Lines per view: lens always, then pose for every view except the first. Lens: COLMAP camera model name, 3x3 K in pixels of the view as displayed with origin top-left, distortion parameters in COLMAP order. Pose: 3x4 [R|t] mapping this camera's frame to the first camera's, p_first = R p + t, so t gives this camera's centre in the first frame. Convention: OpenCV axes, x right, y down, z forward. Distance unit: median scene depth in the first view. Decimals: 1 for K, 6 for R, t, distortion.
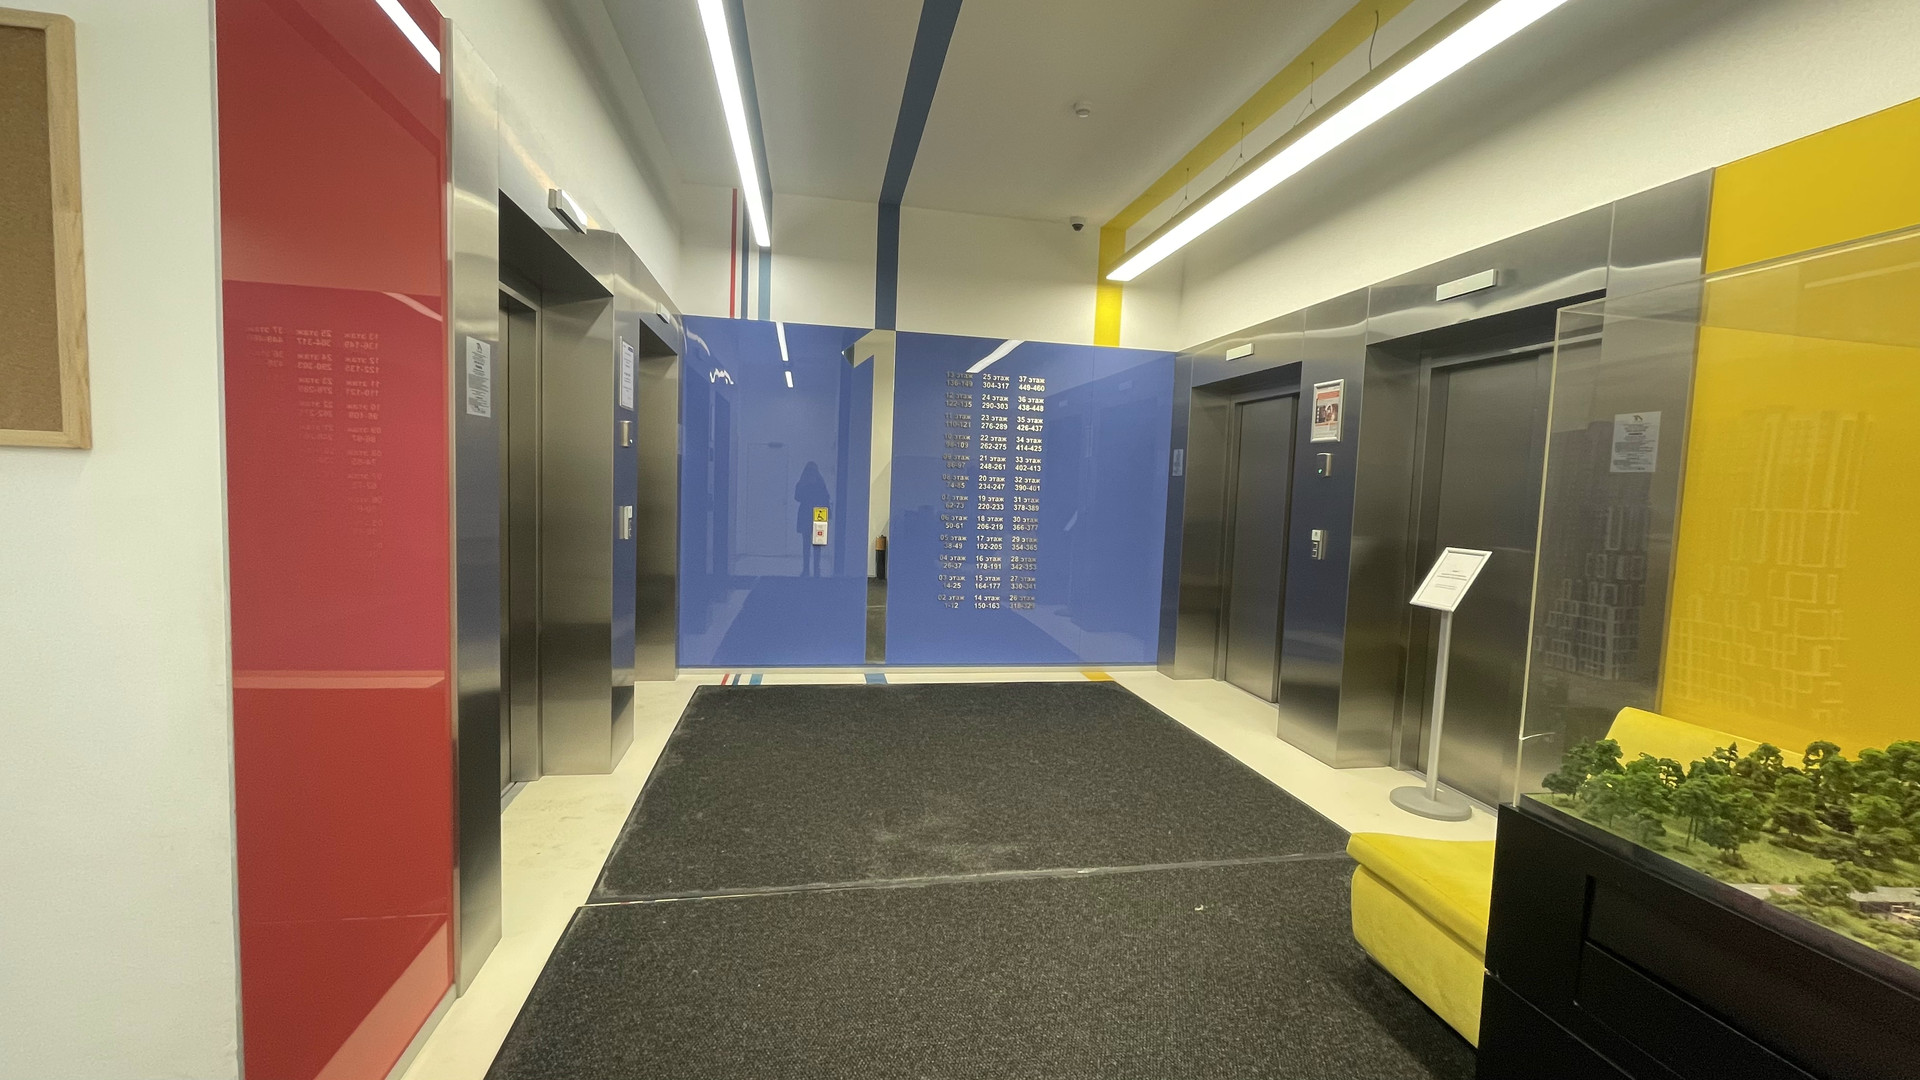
lens RADIAL K [[771.1, 0, 959.9], [0, 771.1, 539.7], [0, 0, 1]] dist [-0.014463, -0.000006]
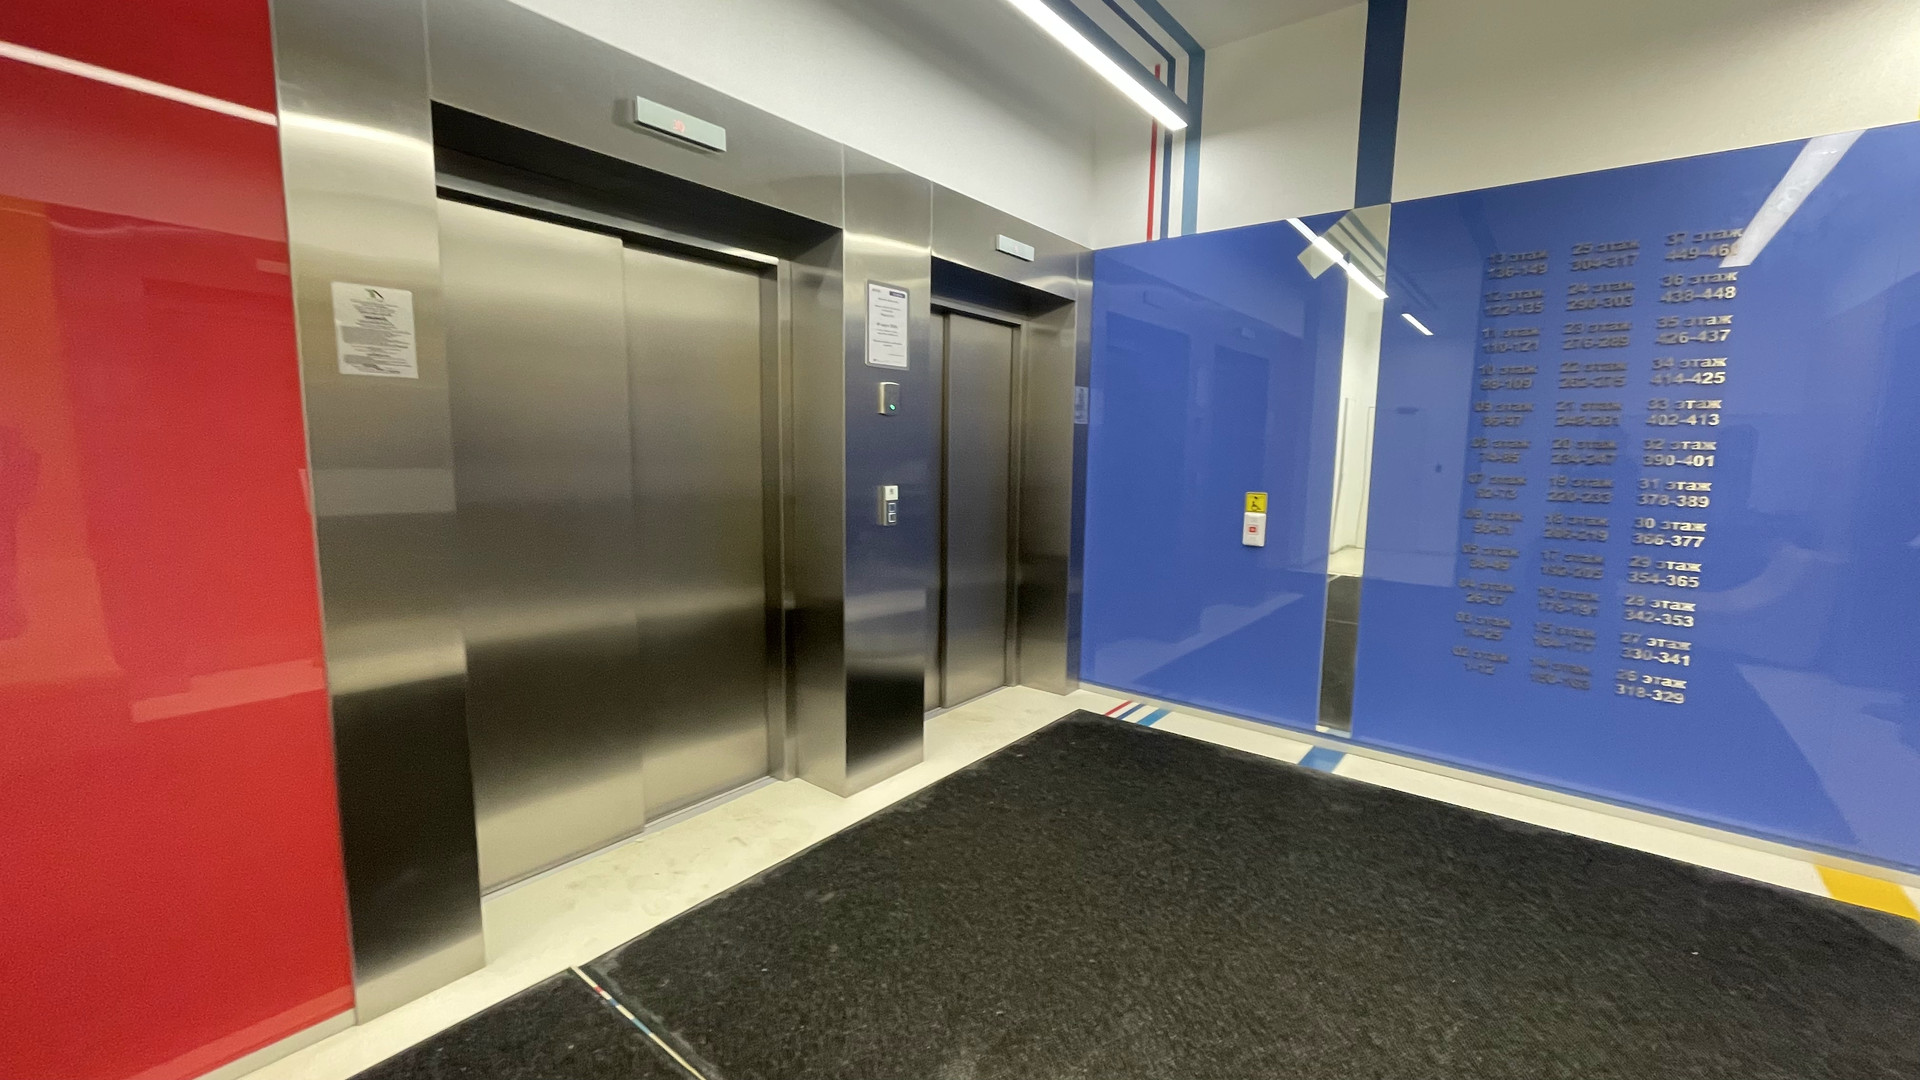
lens RADIAL K [[771.1, 0, 957.2], [0, 771.1, 538.8], [0, 0, 1]] dist [-0.014463, -0.000006]
pose [[0.642886, 0.063027, -0.763364, 0.178001], [-0.045872, 0.997988, 0.043766, -0.018395], [0.764587, 0.006880, 0.644484, 0.363169]]
